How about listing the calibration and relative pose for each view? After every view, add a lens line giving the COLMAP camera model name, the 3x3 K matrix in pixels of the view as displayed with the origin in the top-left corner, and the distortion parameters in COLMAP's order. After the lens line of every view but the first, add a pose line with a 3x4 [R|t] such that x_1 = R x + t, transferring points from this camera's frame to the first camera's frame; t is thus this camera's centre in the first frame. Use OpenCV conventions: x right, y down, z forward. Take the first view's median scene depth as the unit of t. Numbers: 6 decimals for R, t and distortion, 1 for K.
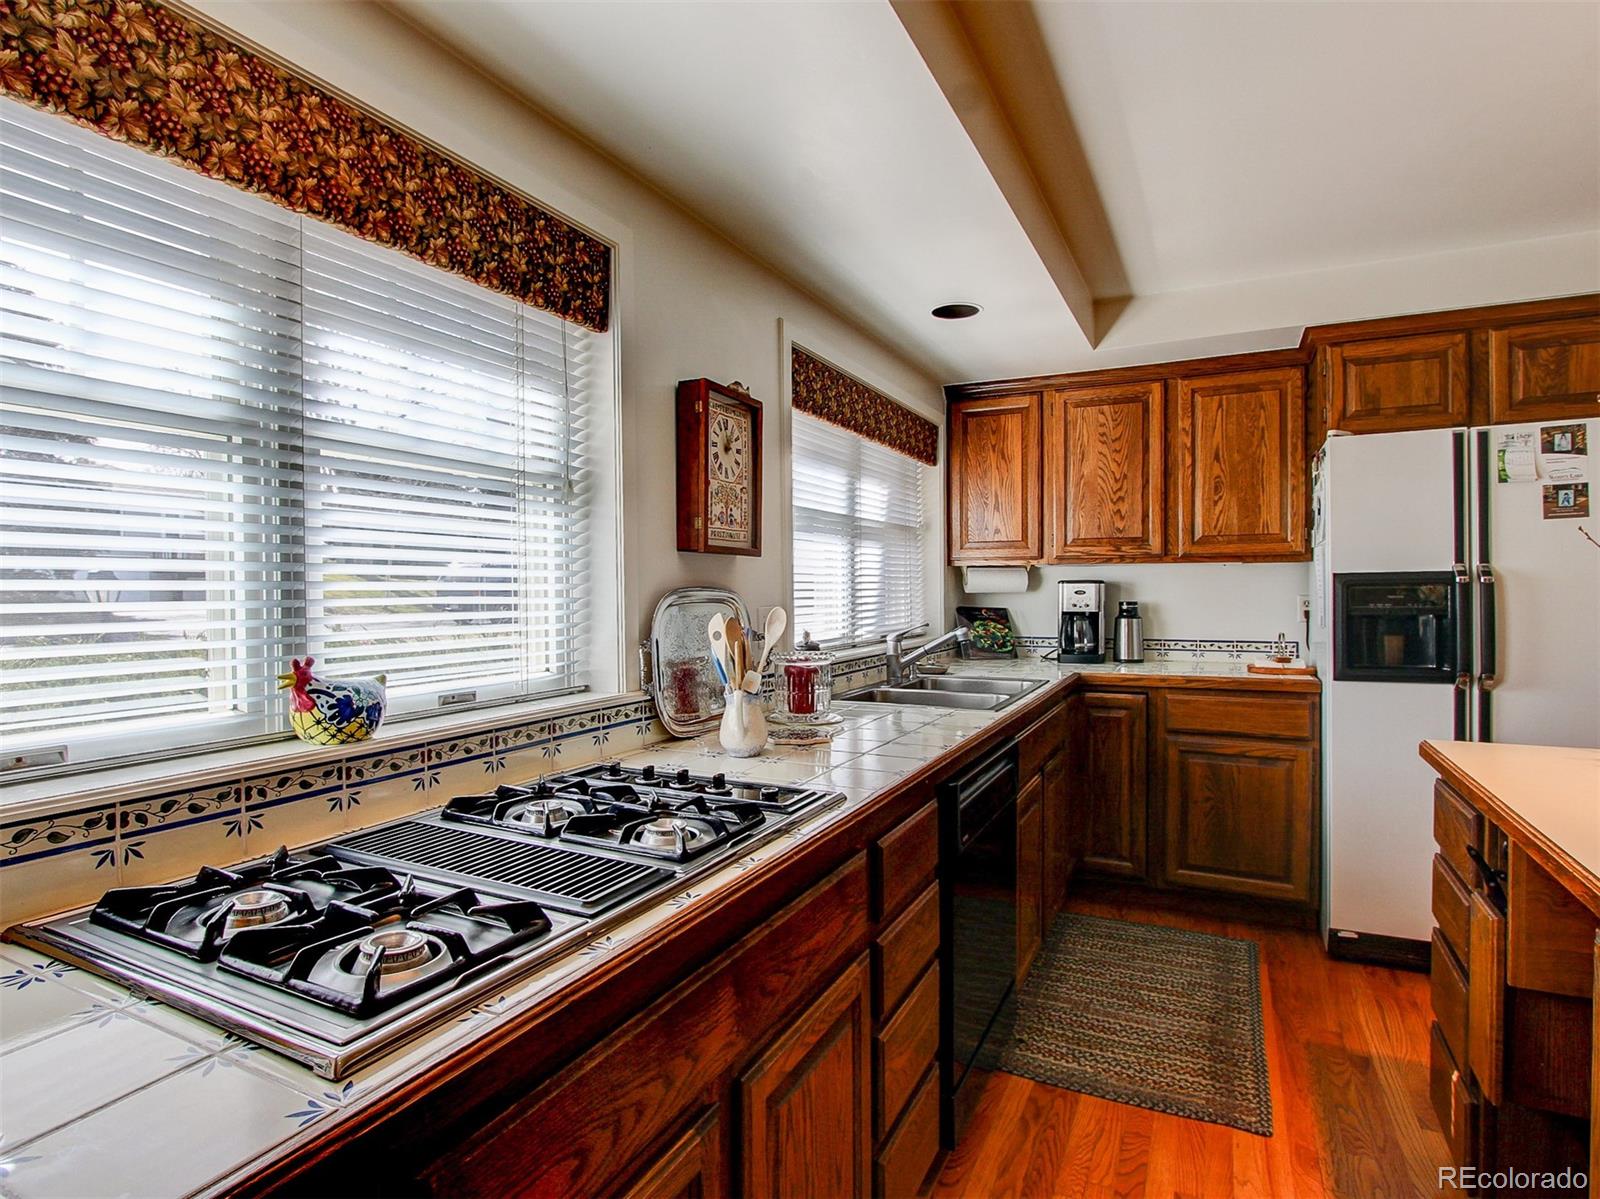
lens RADIAL K [[855.6, 0, 800.0], [0, 855.6, 599.5], [0, 0, 1]] dist [-0.004964, -0.001116]
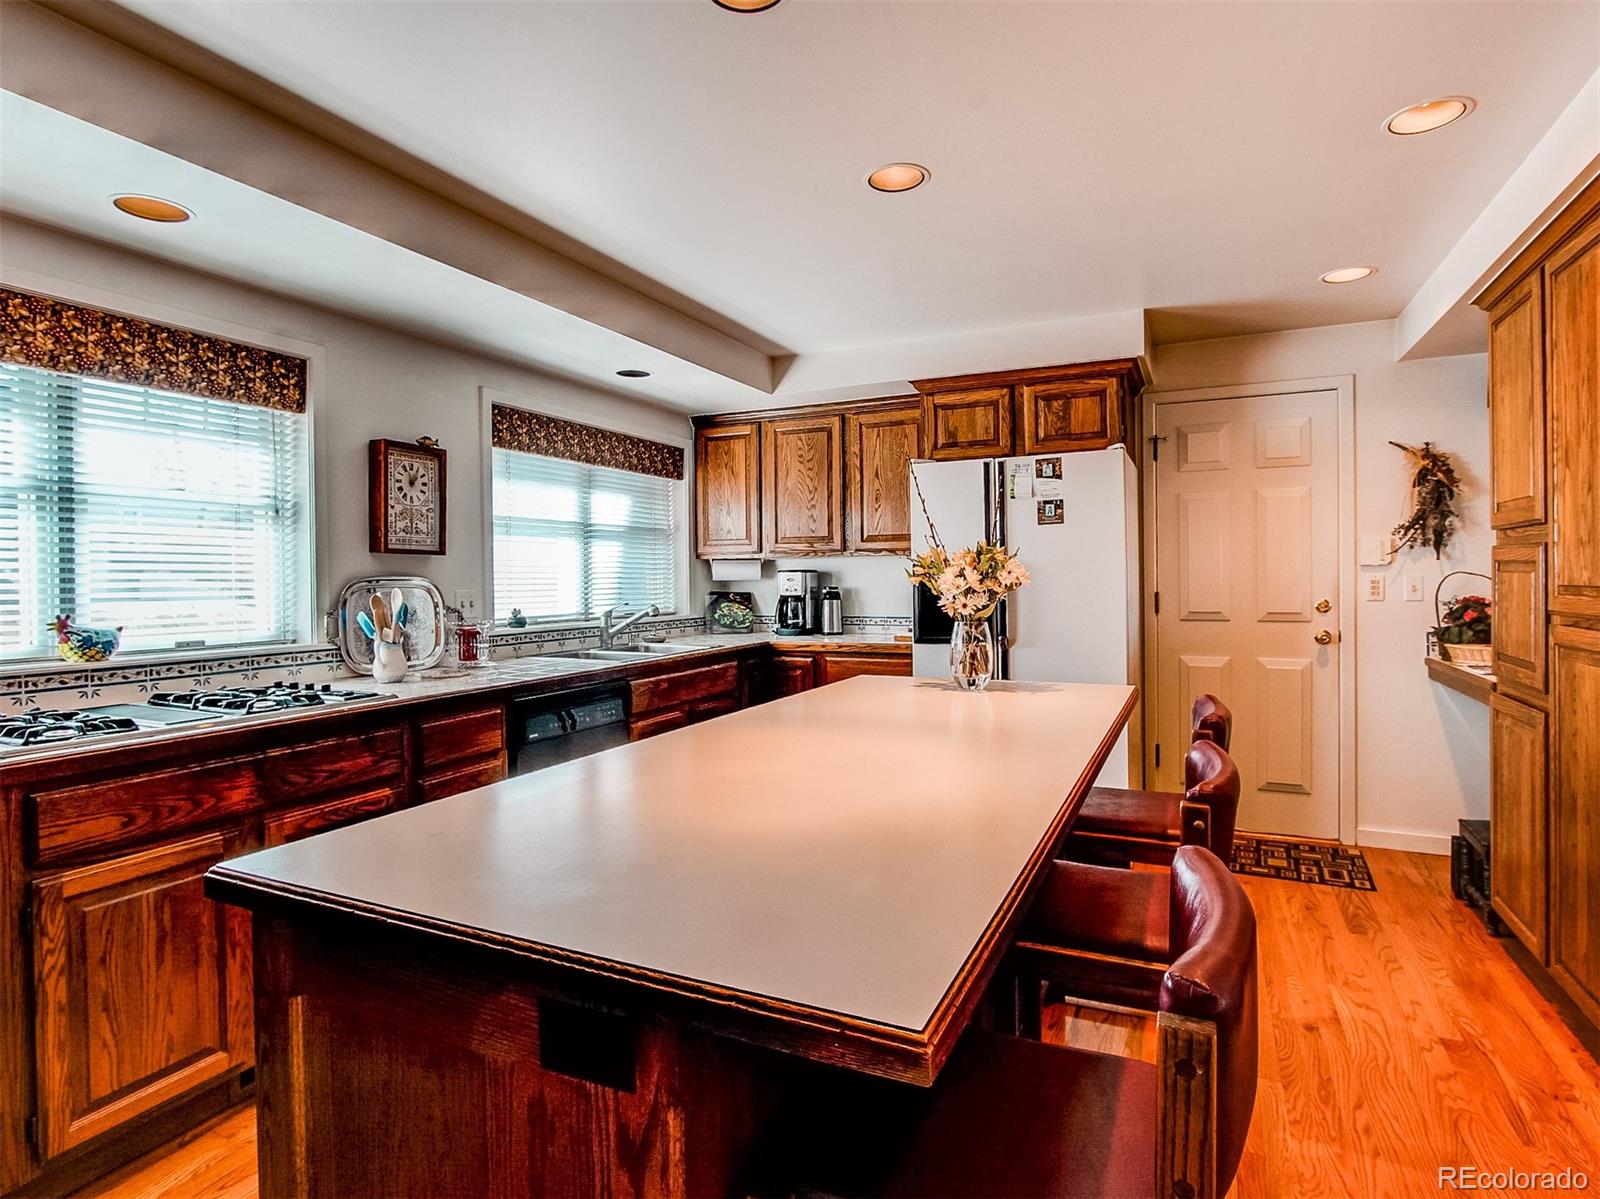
lens RADIAL K [[868.8, 0, 790.7], [0, 868.8, 584.3], [0, 0, 1]] dist [0.000035, 0.001339]
pose [[0.999901, -0.004927, 0.013211, 0.414006], [0.005013, 0.999966, -0.006503, 0.009479], [-0.013179, 0.006568, 0.999892, -0.387596]]
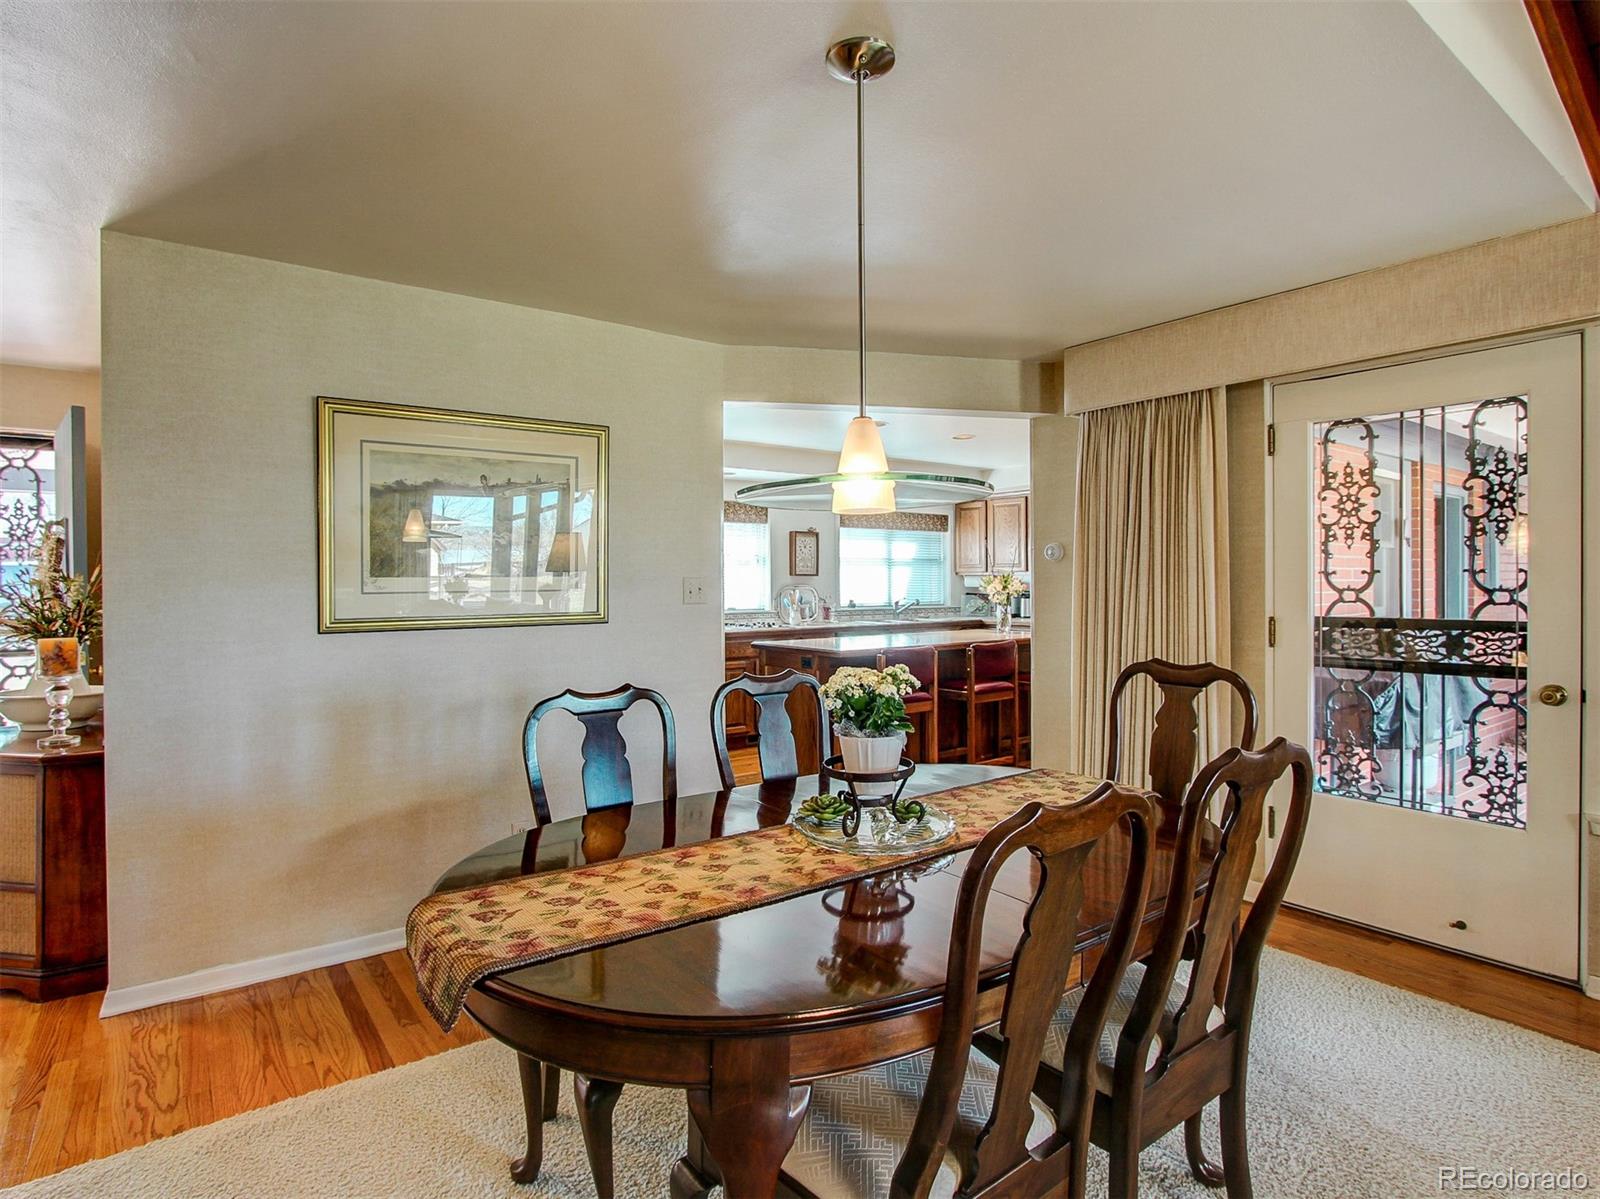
lens RADIAL K [[855.6, 0, 800.0], [0, 855.6, 599.5], [0, 0, 1]] dist [-0.004964, -0.001116]
pose [[0.894900, 0.006758, -0.446217, 1.151779], [-0.004200, 0.999969, 0.006720, 0.016882], [0.446248, -0.004140, 0.894900, -1.724240]]
